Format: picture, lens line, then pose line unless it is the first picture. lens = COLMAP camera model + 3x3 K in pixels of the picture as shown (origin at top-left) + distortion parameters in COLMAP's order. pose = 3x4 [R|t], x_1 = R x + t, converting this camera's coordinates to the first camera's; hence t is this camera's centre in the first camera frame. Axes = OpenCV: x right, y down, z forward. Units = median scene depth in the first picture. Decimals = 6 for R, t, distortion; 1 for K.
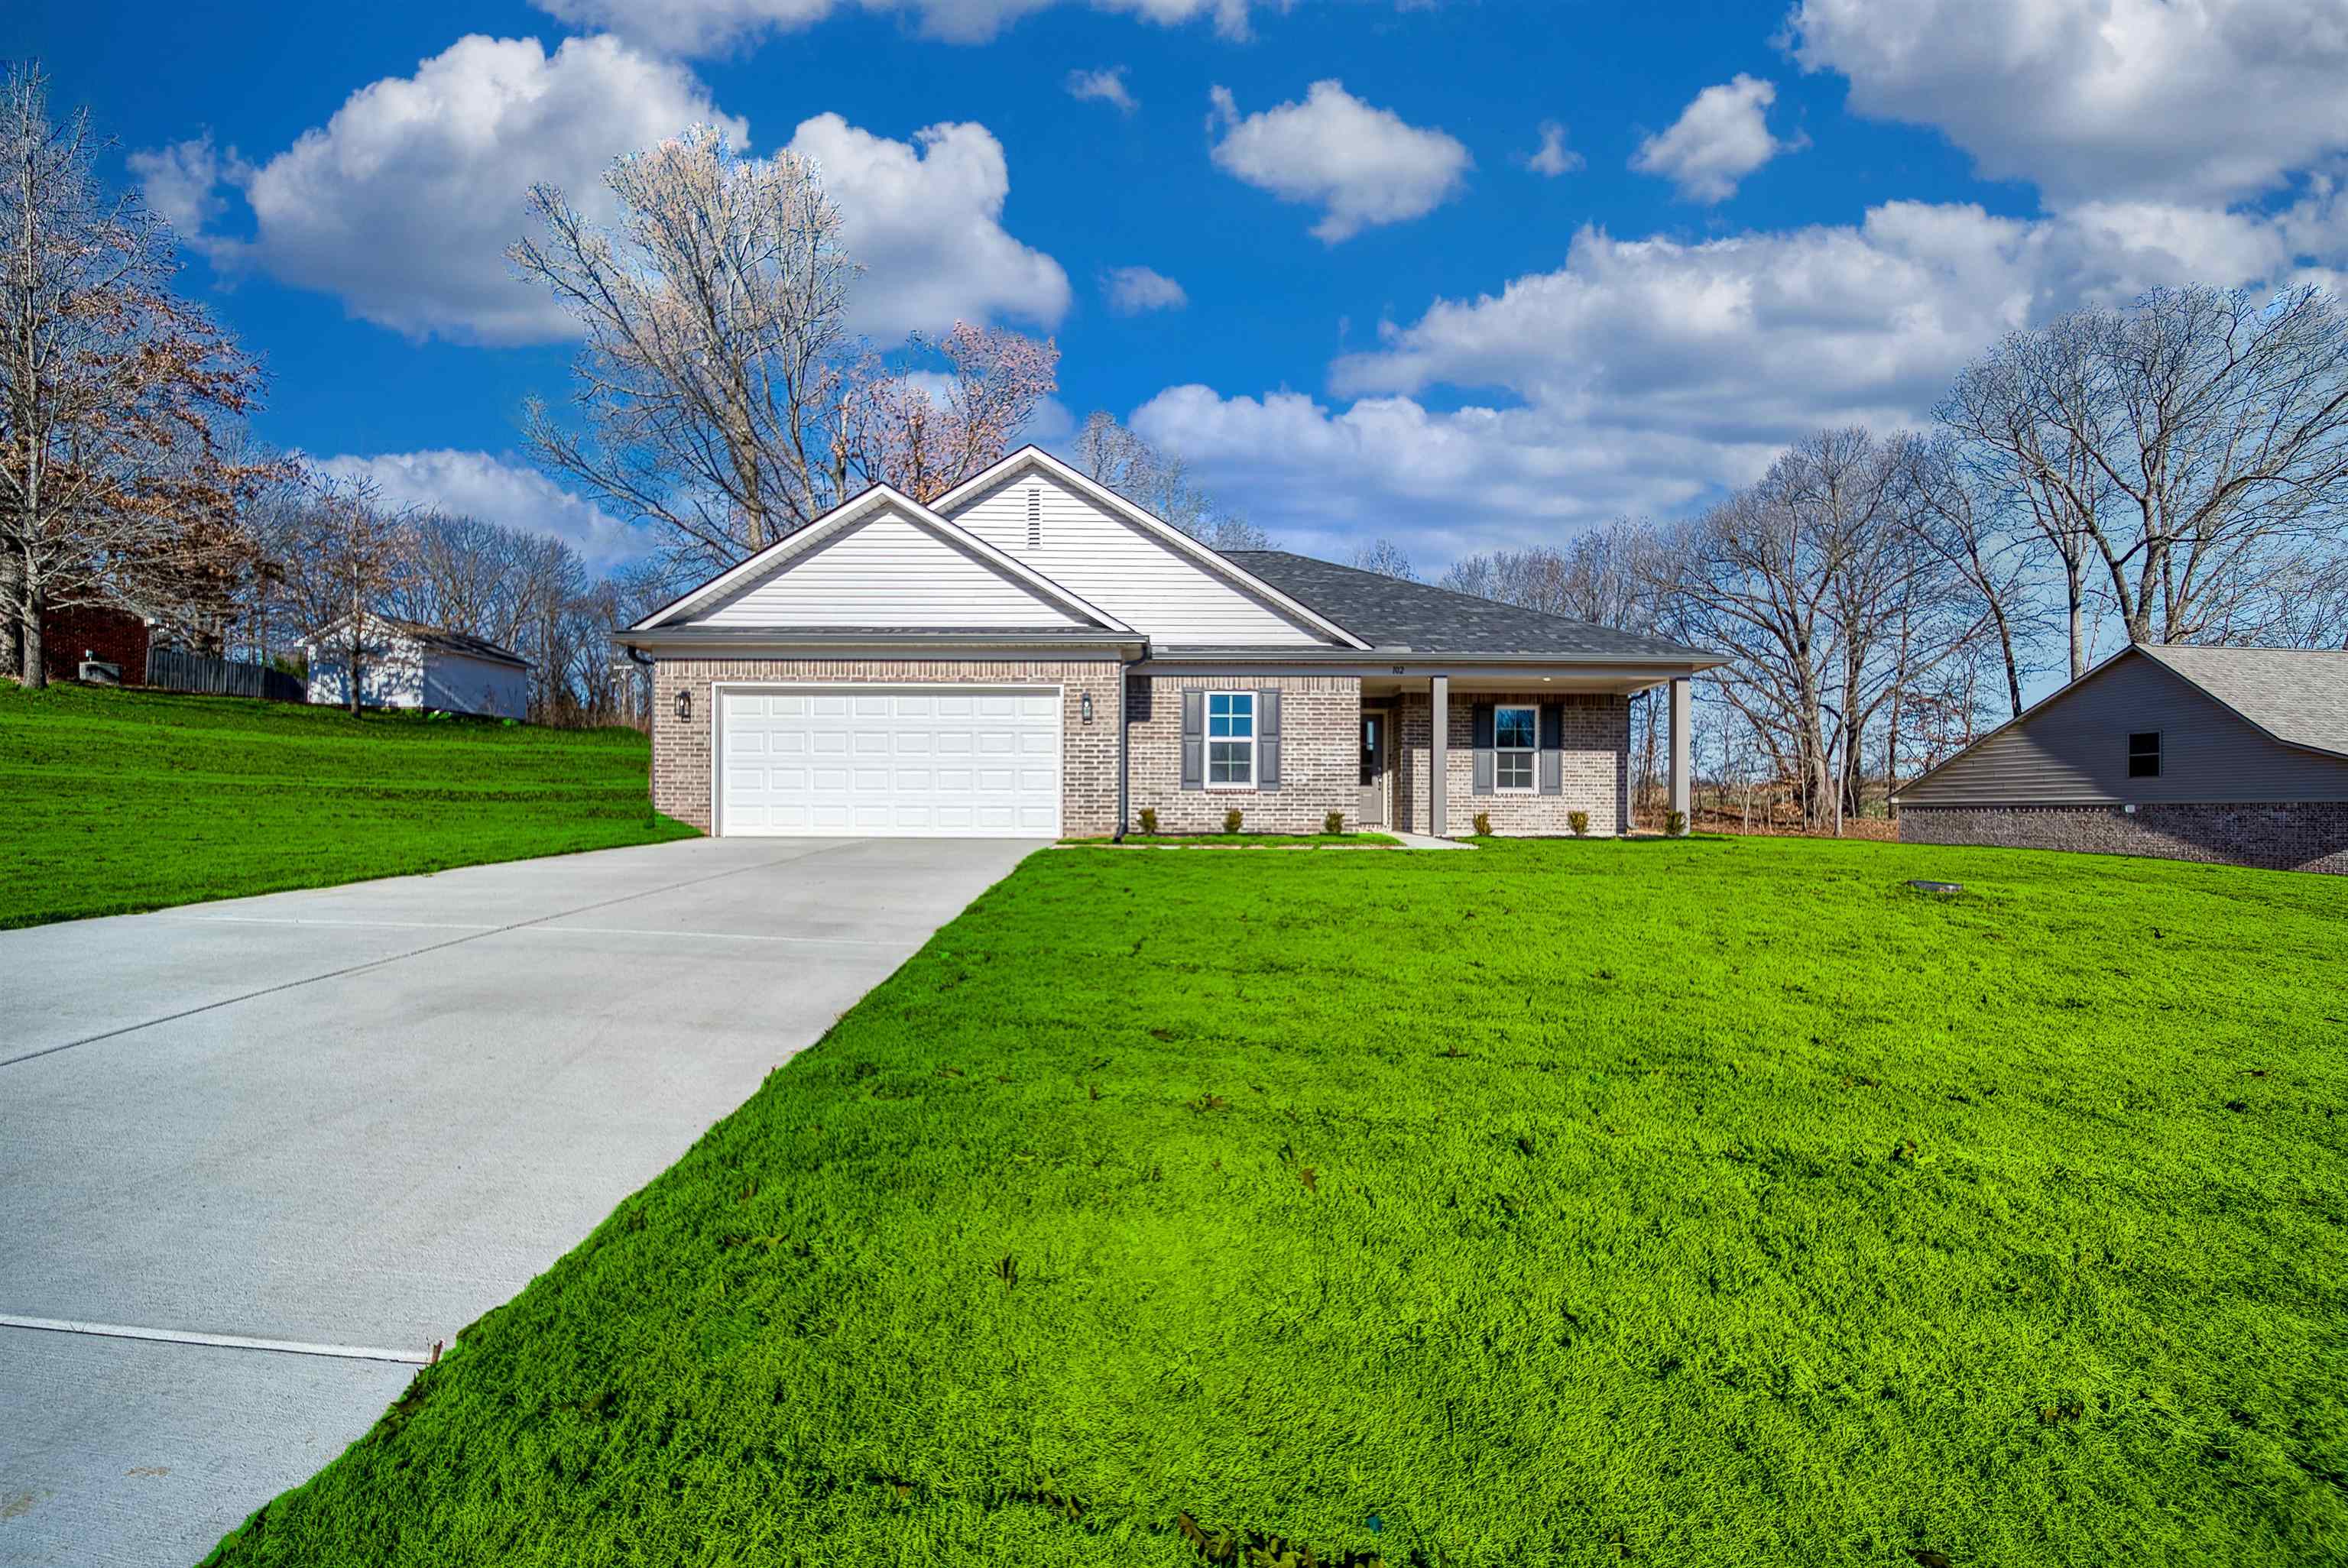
lens RADIAL K [[819.8, 0, 1169.8], [0, 819.8, 818.8], [0, 0, 1]] dist [-0.008286, 0.000032]
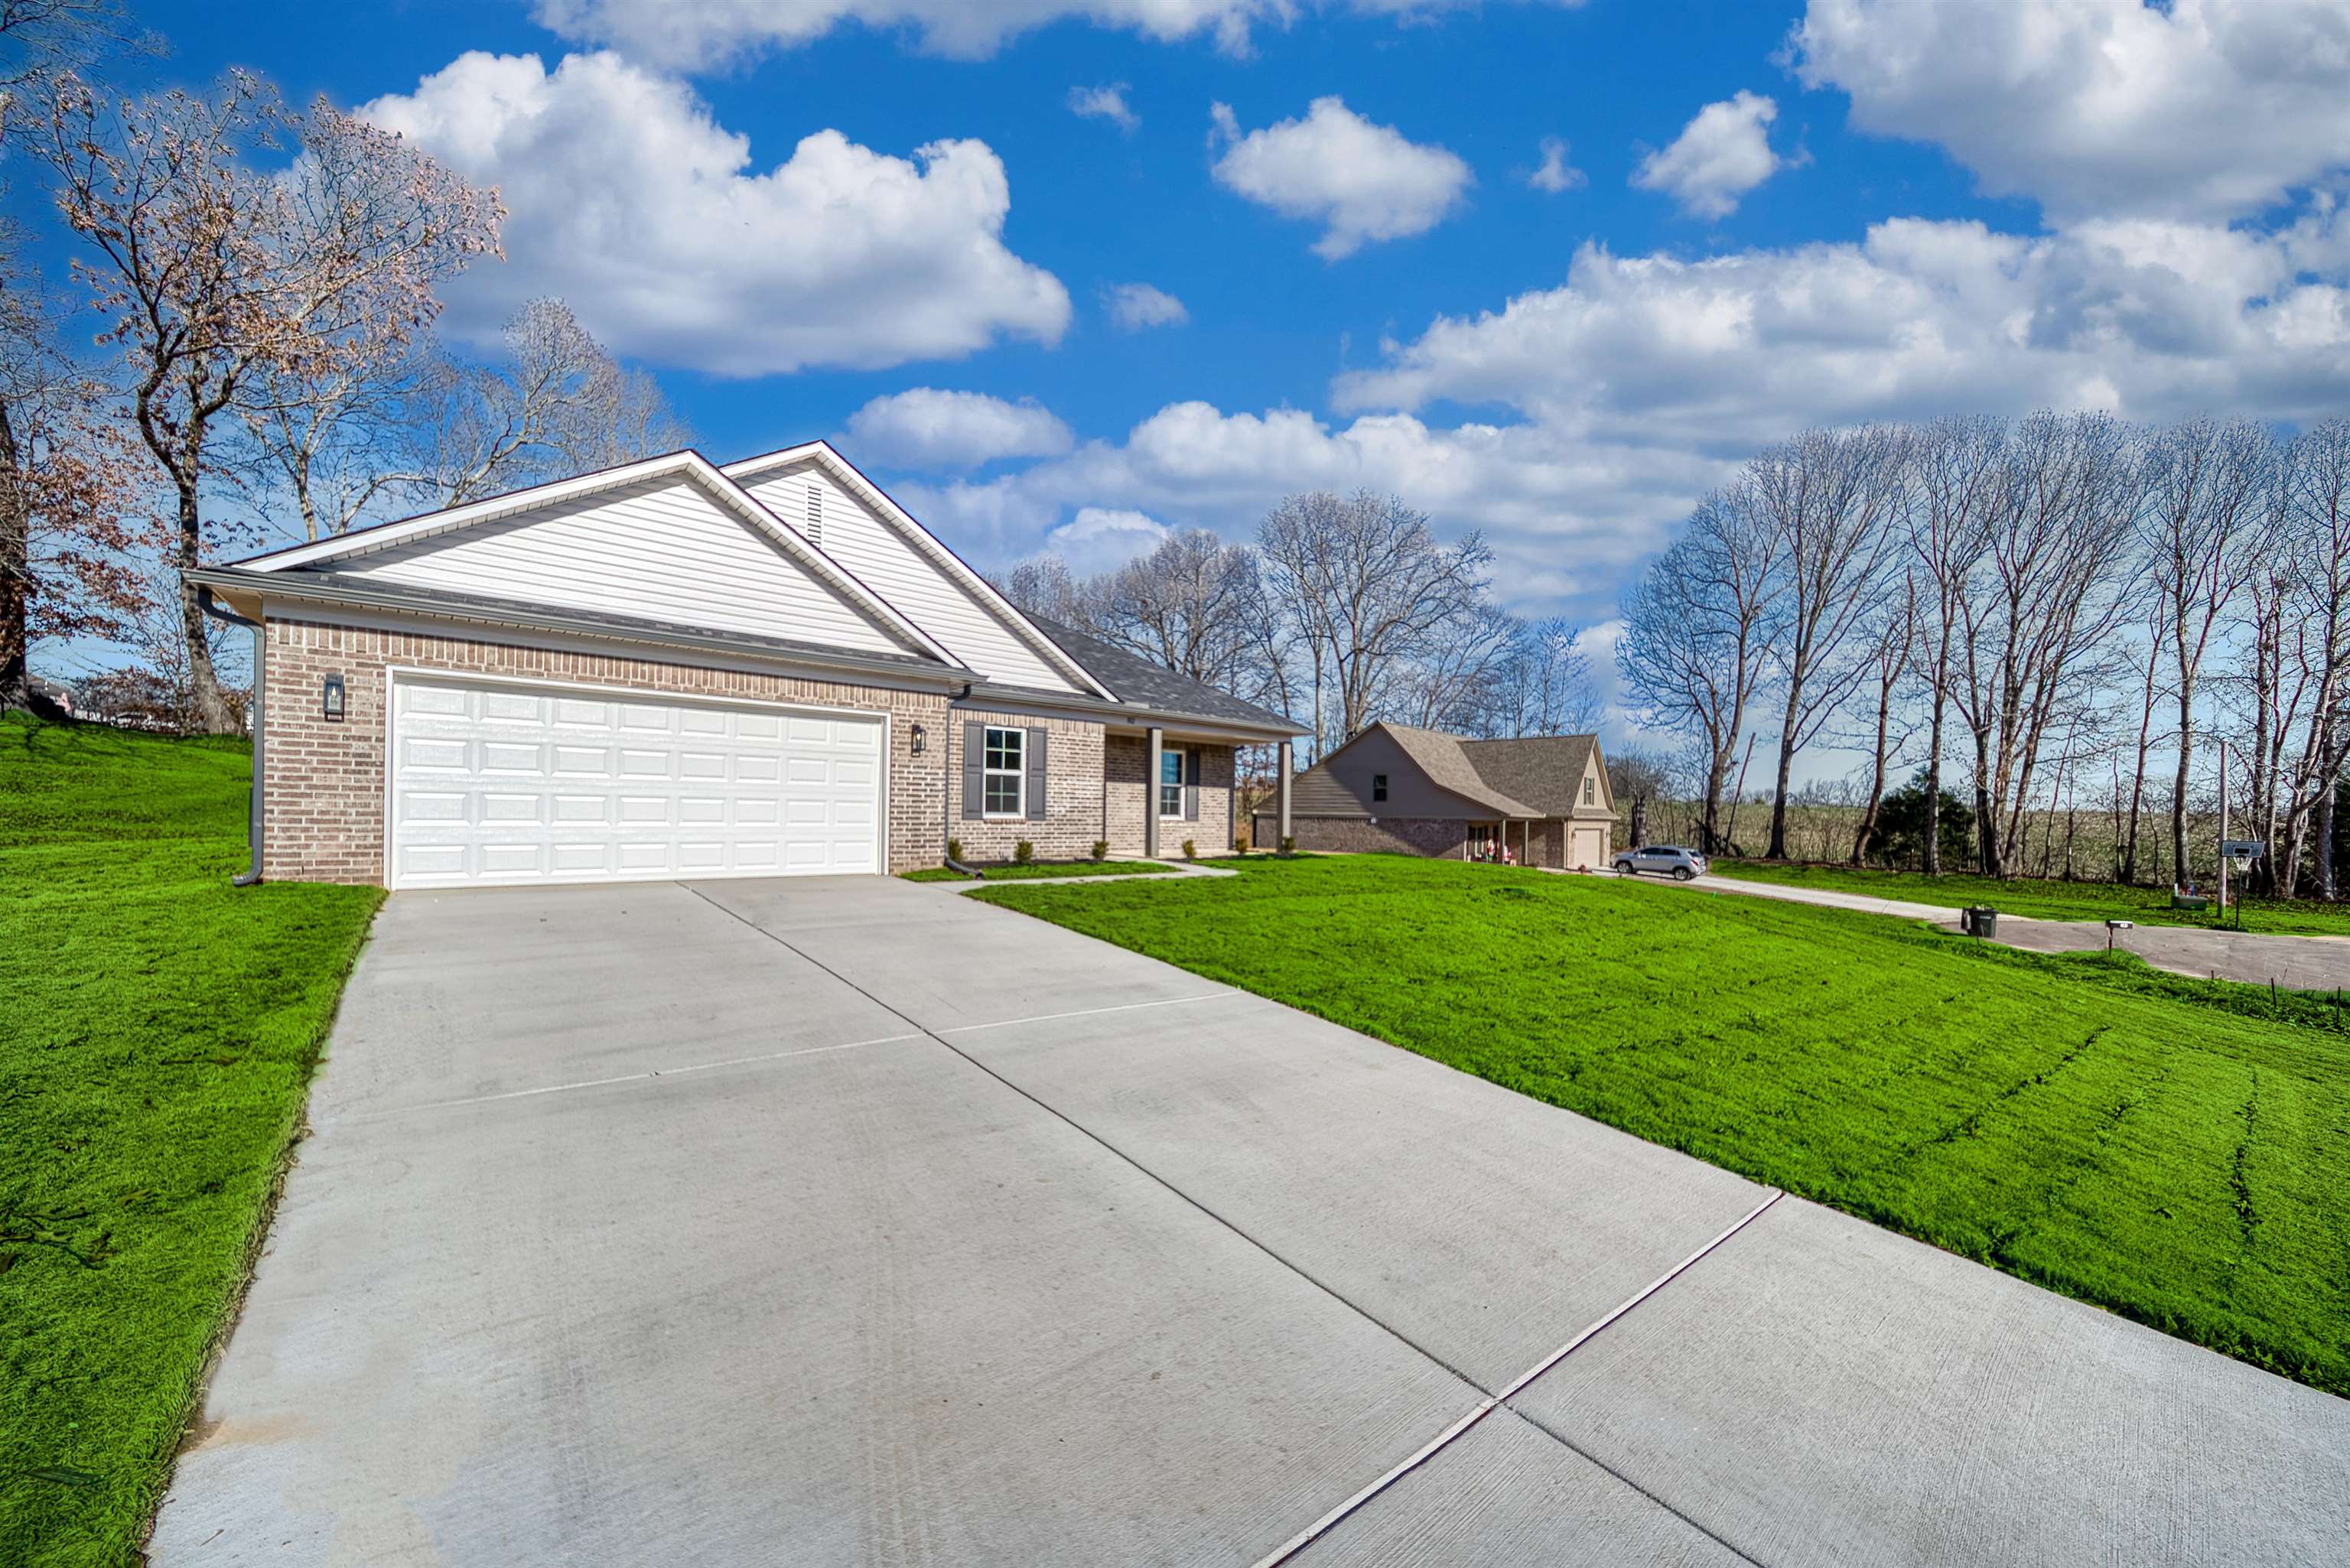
lens RADIAL K [[820.6, 0, 1170.8], [0, 820.6, 818.8], [0, 0, 1]] dist [-0.008286, 0.000032]
pose [[0.754454, 0.003434, 0.656344, -0.461954], [-0.008007, 0.999960, 0.003973, -0.042823], [-0.656304, -0.008253, 0.754451, 0.056119]]
